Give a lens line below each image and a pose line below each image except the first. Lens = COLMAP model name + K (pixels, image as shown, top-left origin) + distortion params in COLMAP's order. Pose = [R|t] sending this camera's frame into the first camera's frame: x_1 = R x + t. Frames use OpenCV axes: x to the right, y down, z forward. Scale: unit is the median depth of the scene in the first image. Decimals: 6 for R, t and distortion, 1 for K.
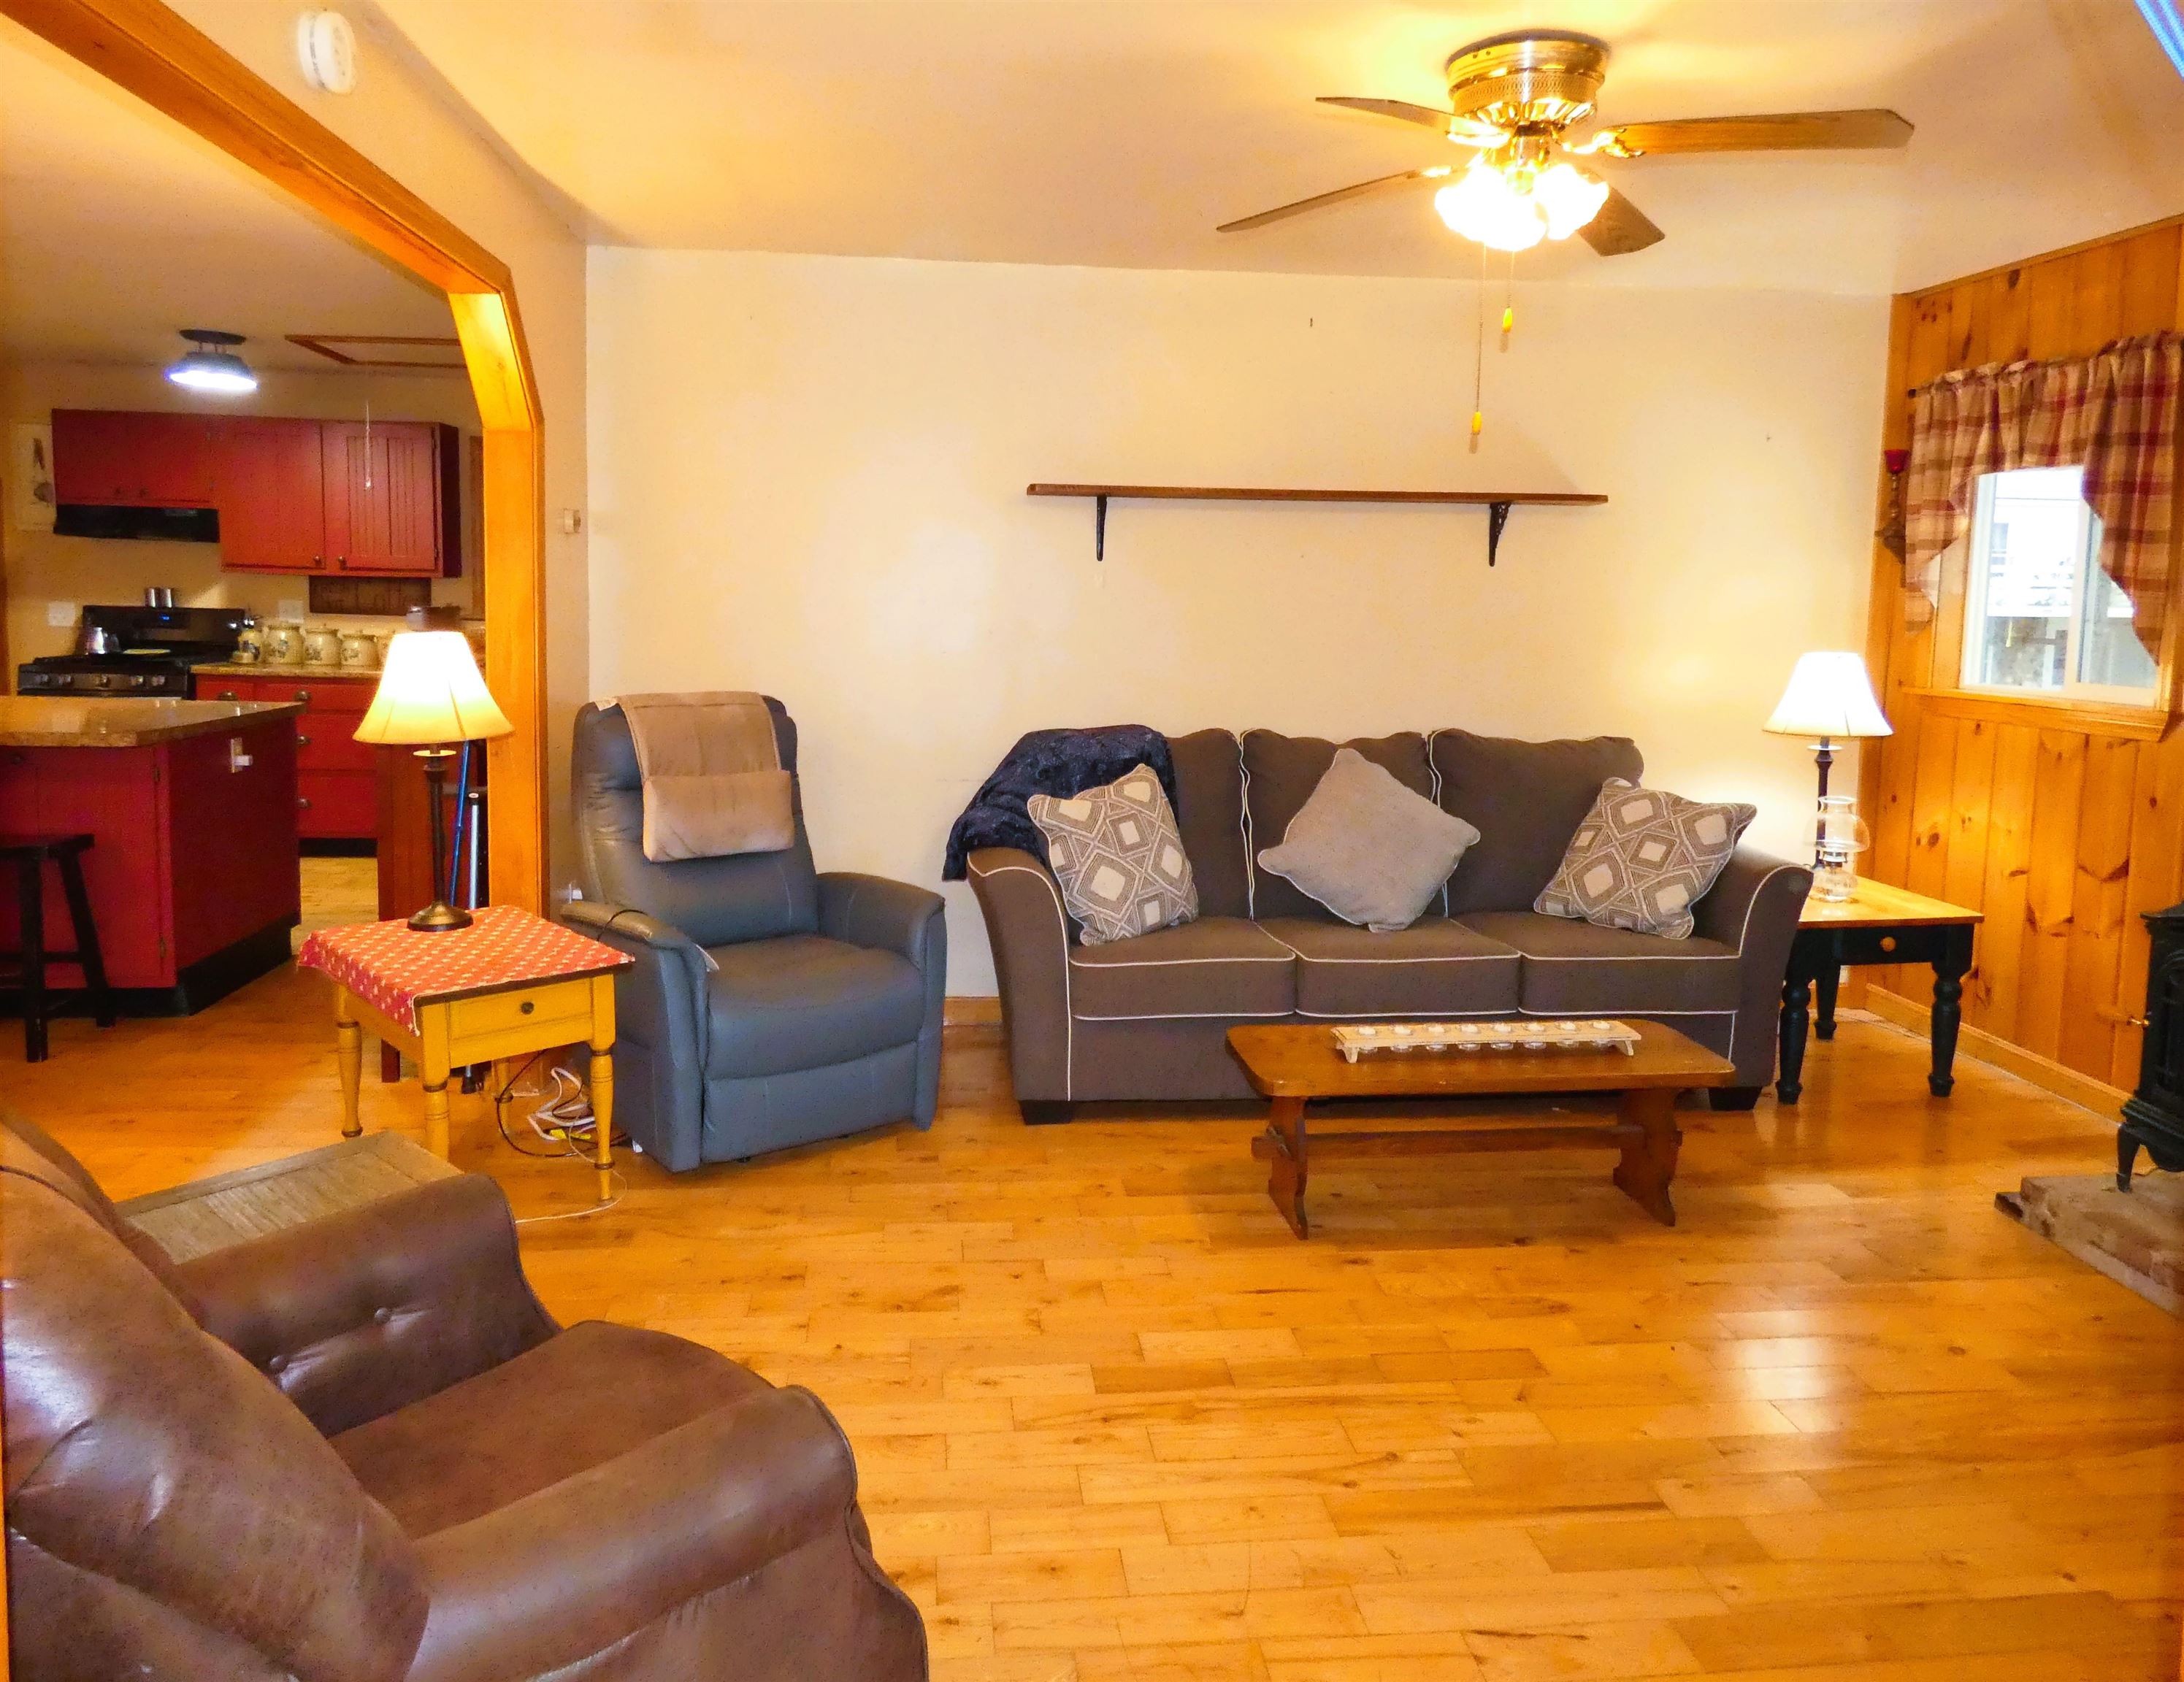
lens RADIAL K [[1392.0, 0, 1048.5], [0, 1392.0, 738.1], [0, 0, 1]] dist [-0.037630, 0.004463]
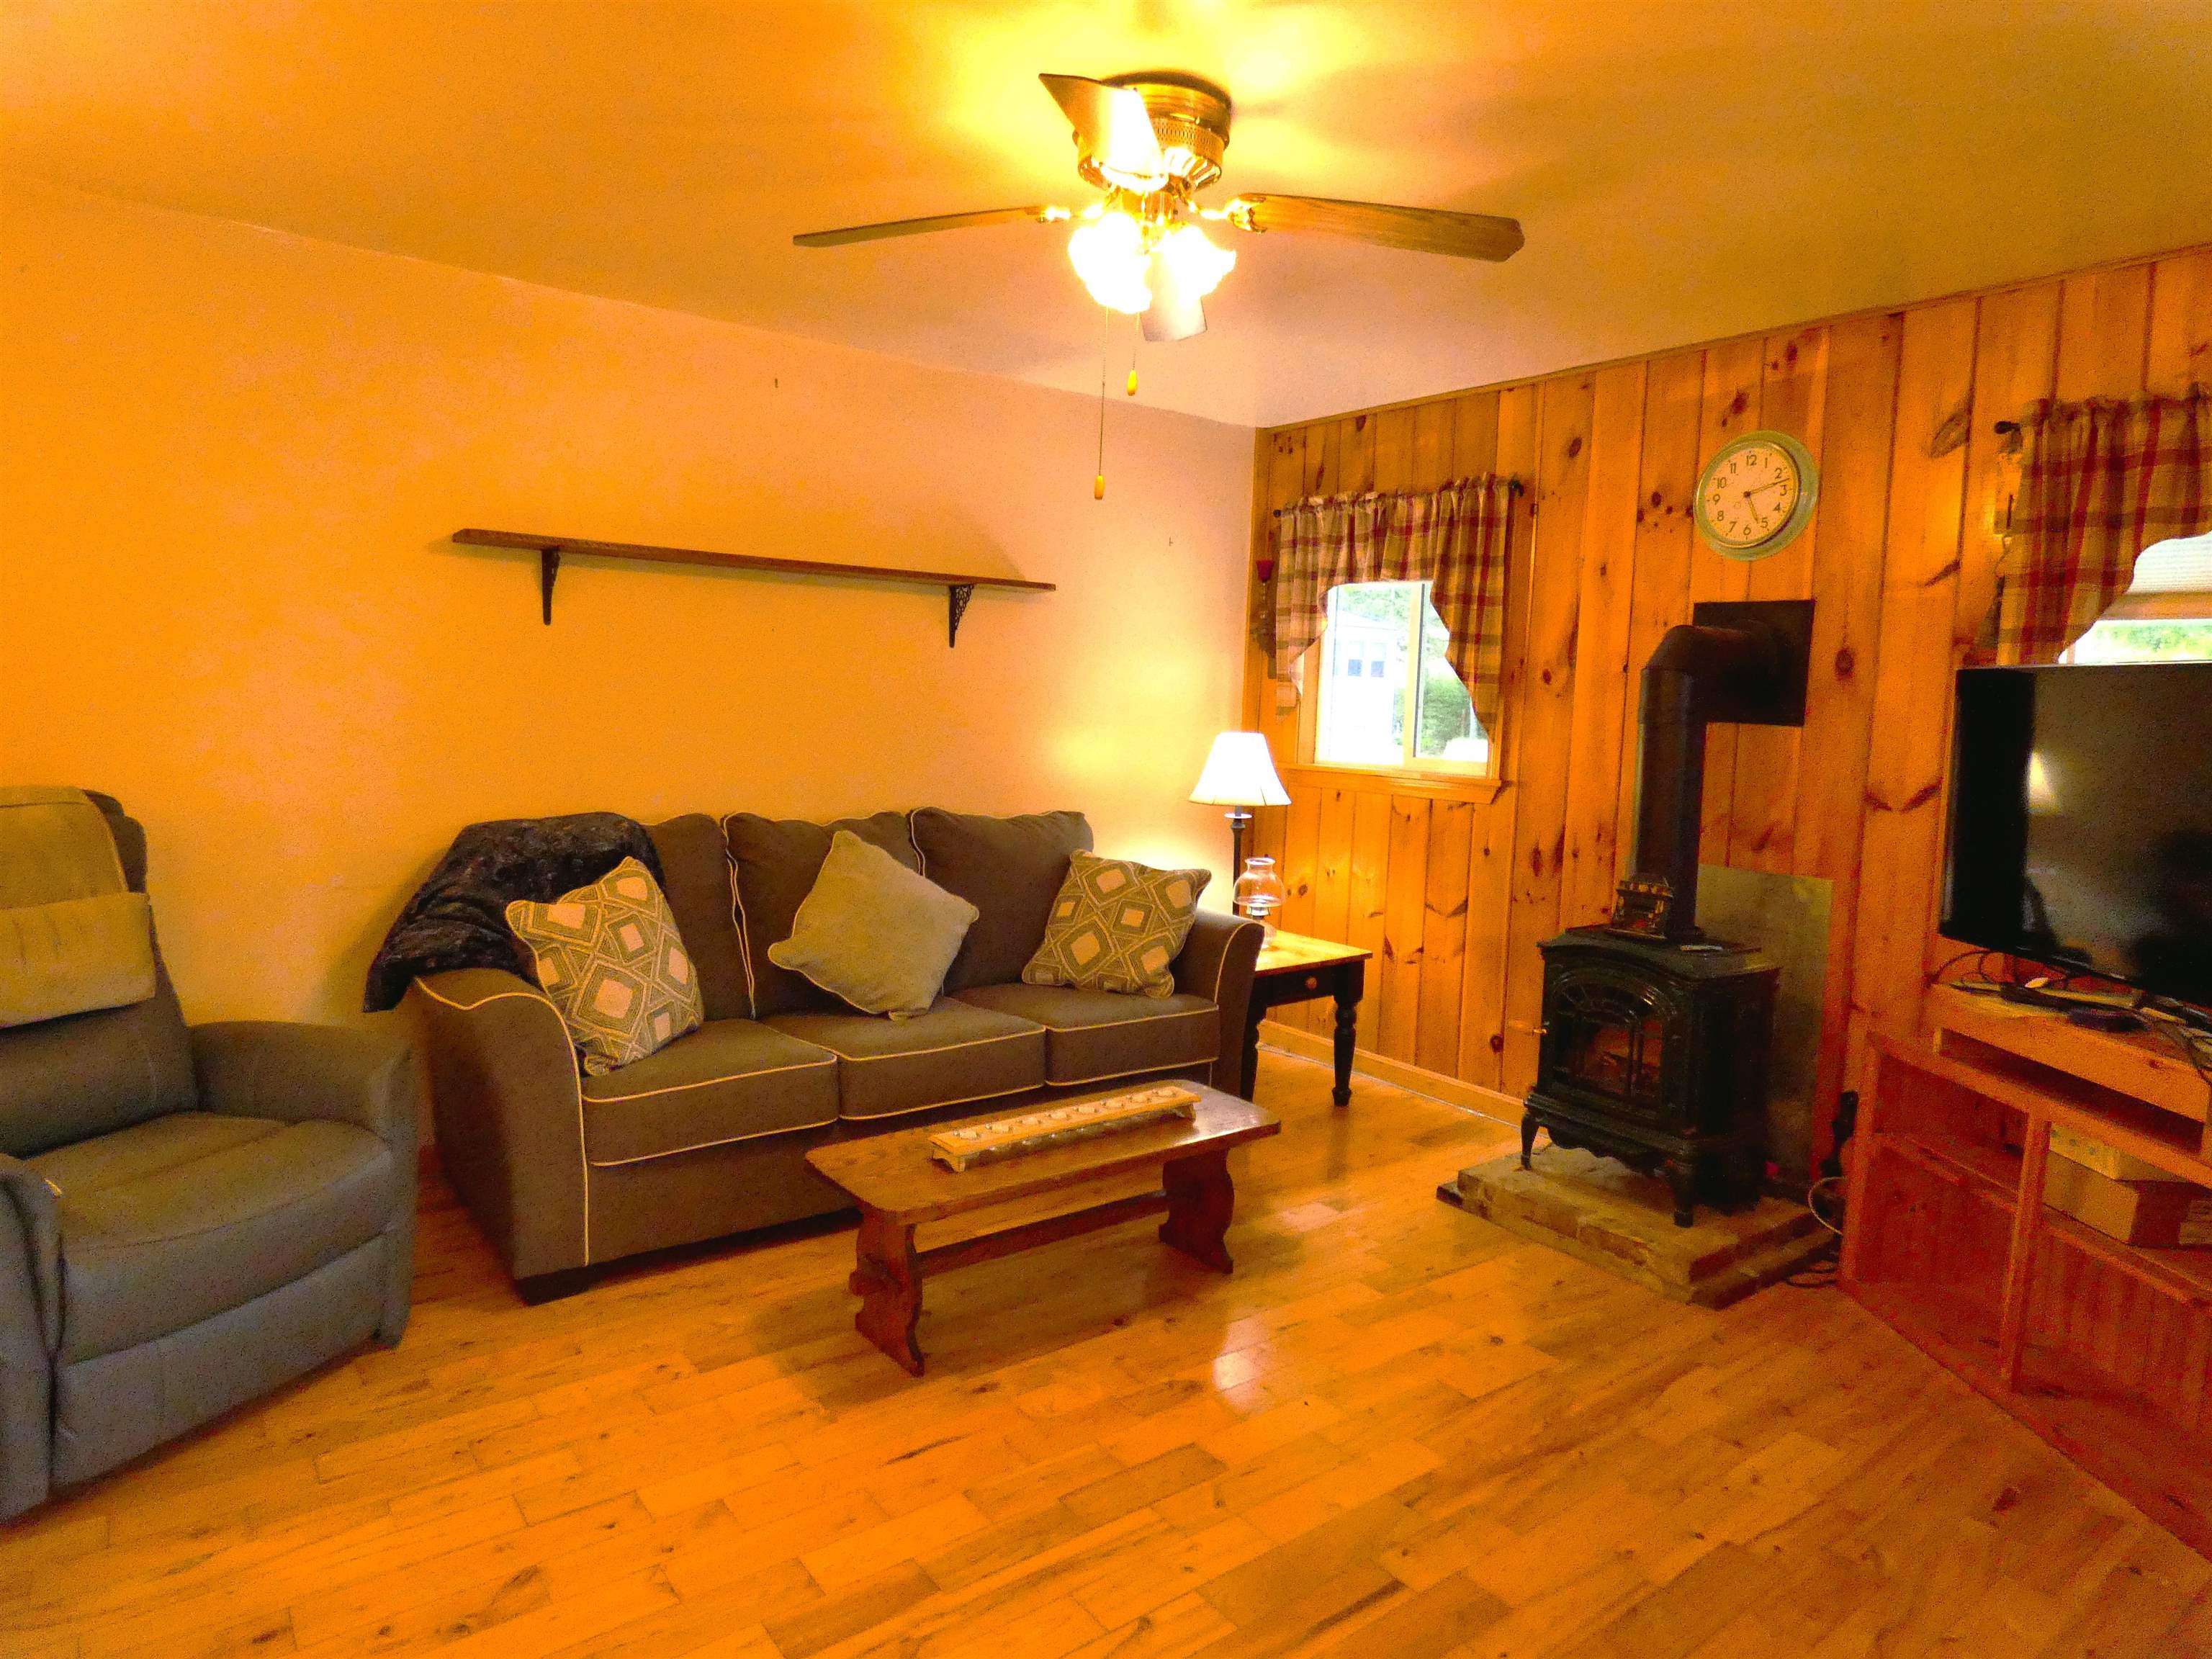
lens RADIAL K [[1279.0, 0, 1087.8], [0, 1279.0, 818.0], [0, 0, 1]] dist [0.002893, -0.018378]
pose [[0.848262, -0.029790, 0.528739, -0.117236], [0.028800, 0.999534, 0.010112, -0.005755], [-0.528794, 0.006650, 0.848724, 0.177041]]
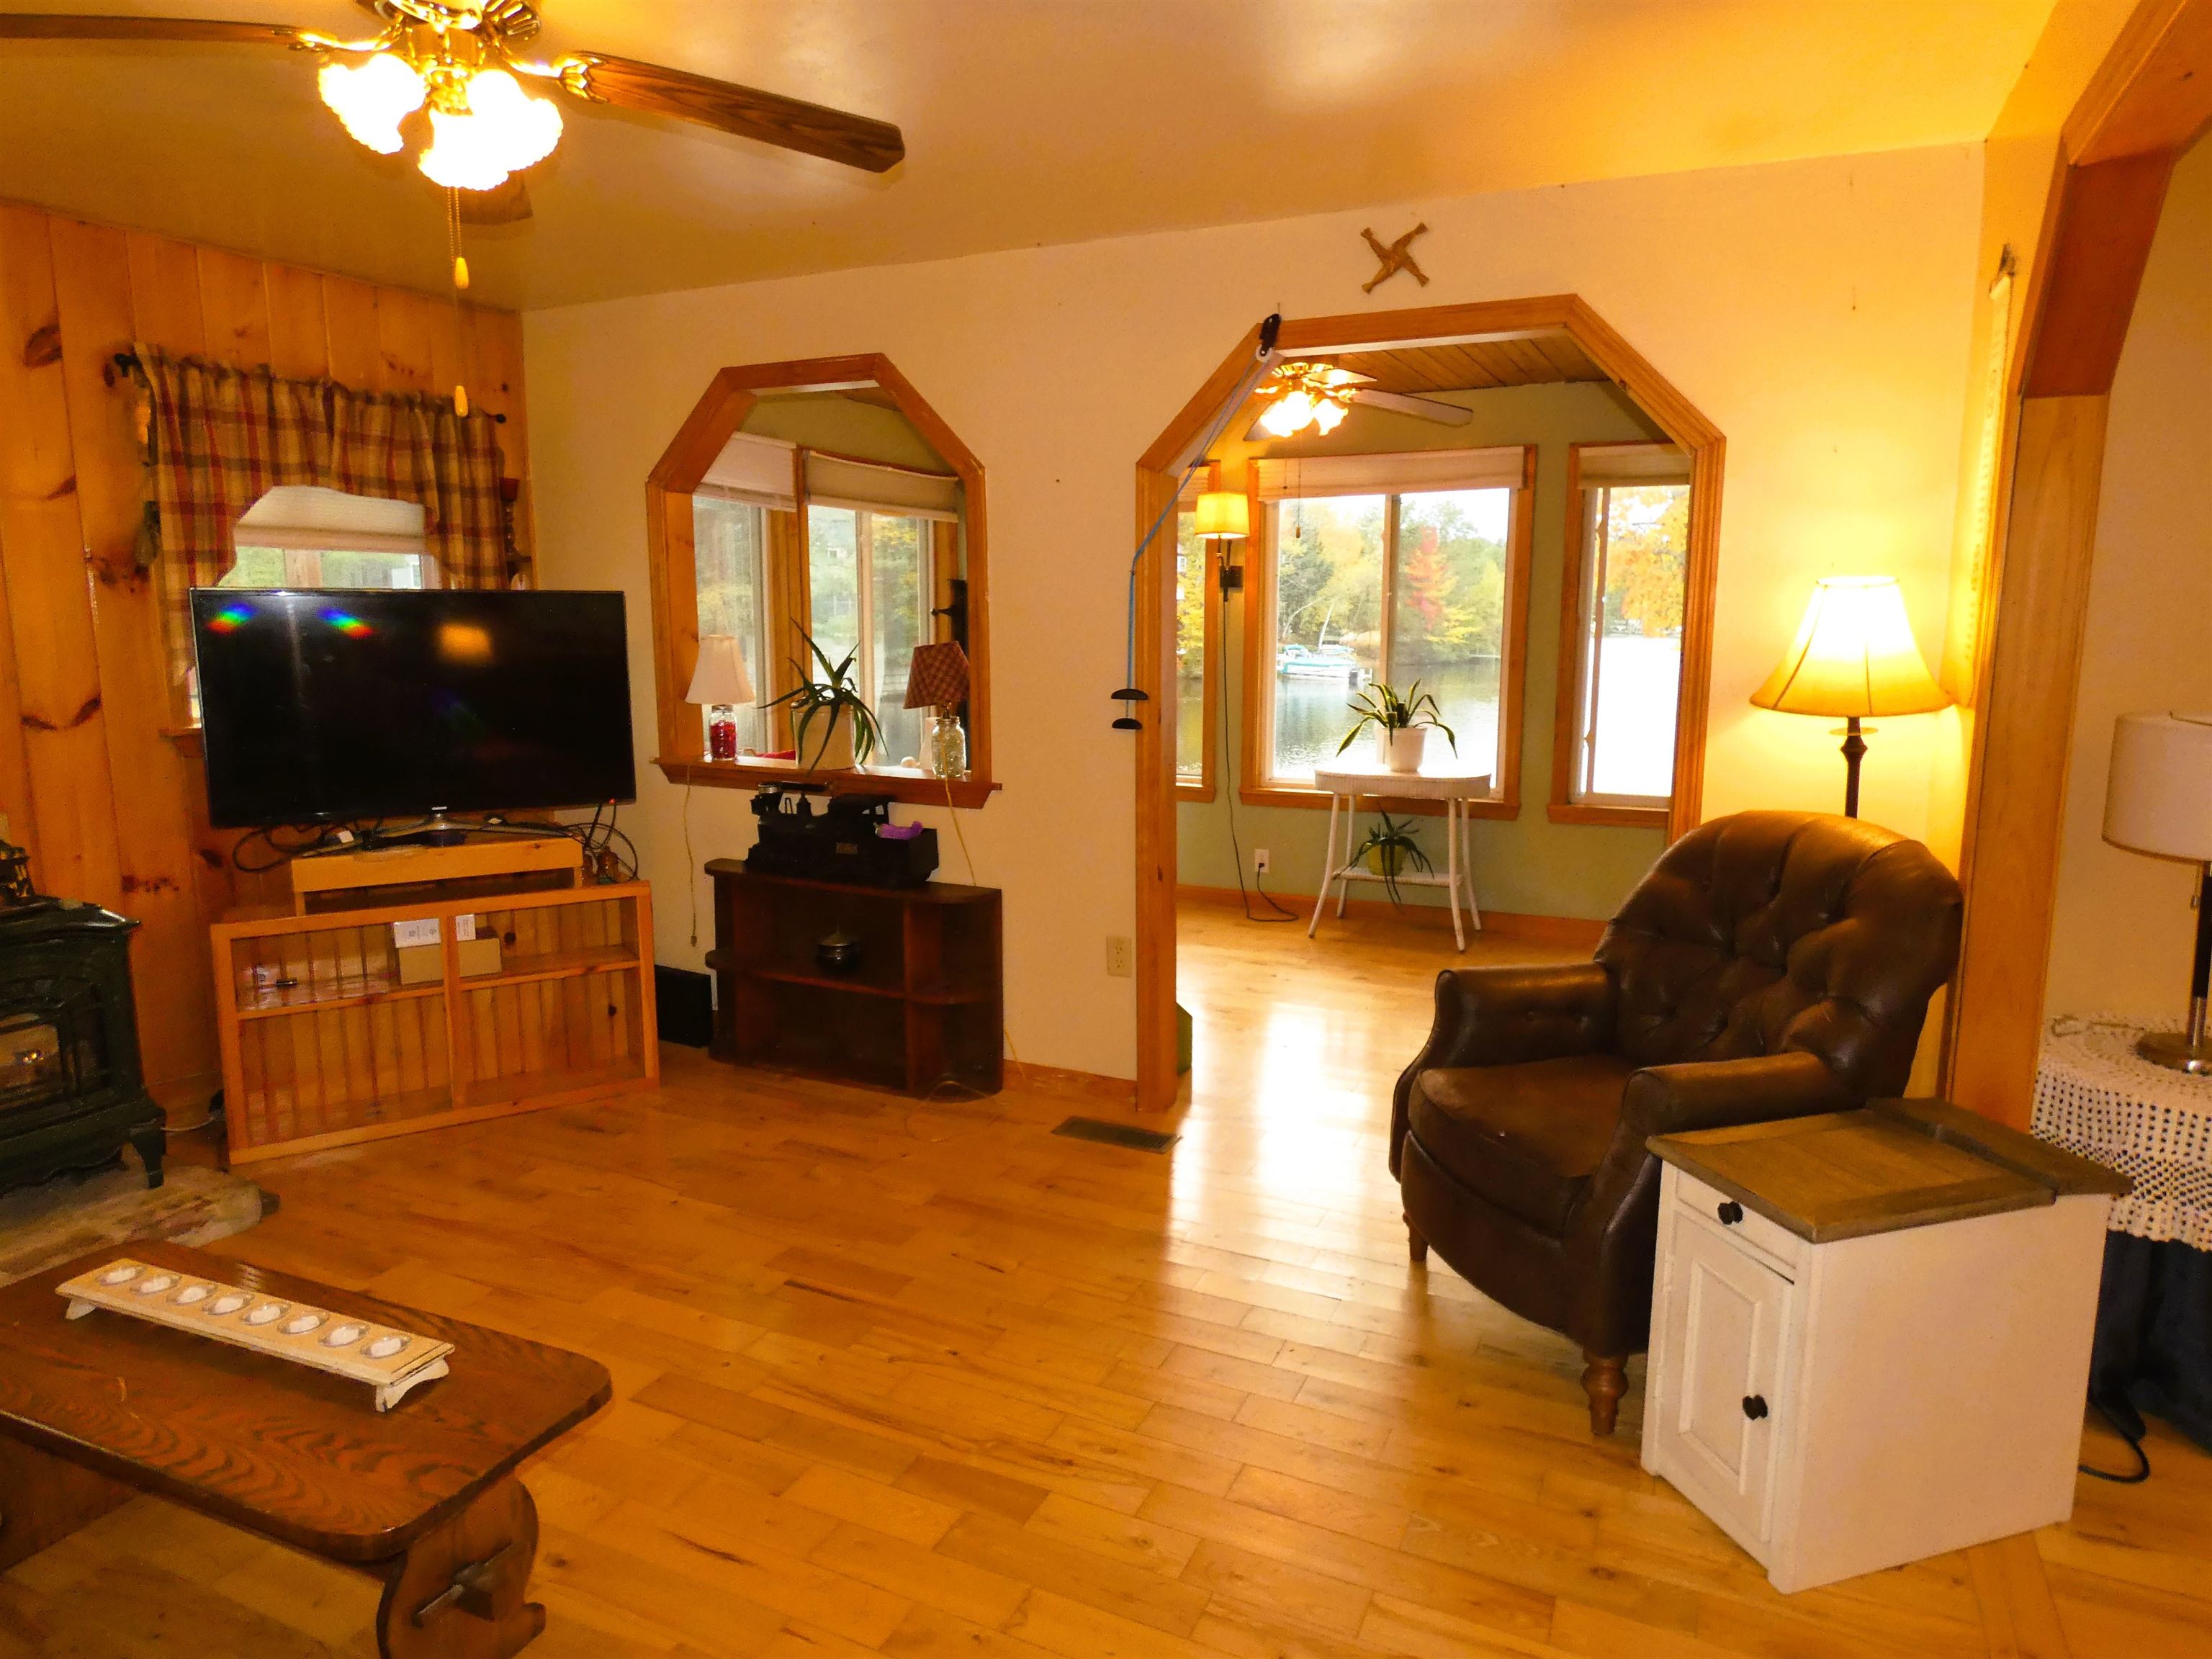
lens RADIAL K [[1365.7, 0, 1106.0], [0, 1365.7, 829.5], [0, 0, 1]] dist [-0.002299, -0.003070]
pose [[-0.862344, -0.091613, 0.497966, -0.253714], [0.041643, 0.967329, 0.250079, -0.115625], [-0.504607, 0.236391, -0.830356, 1.009796]]
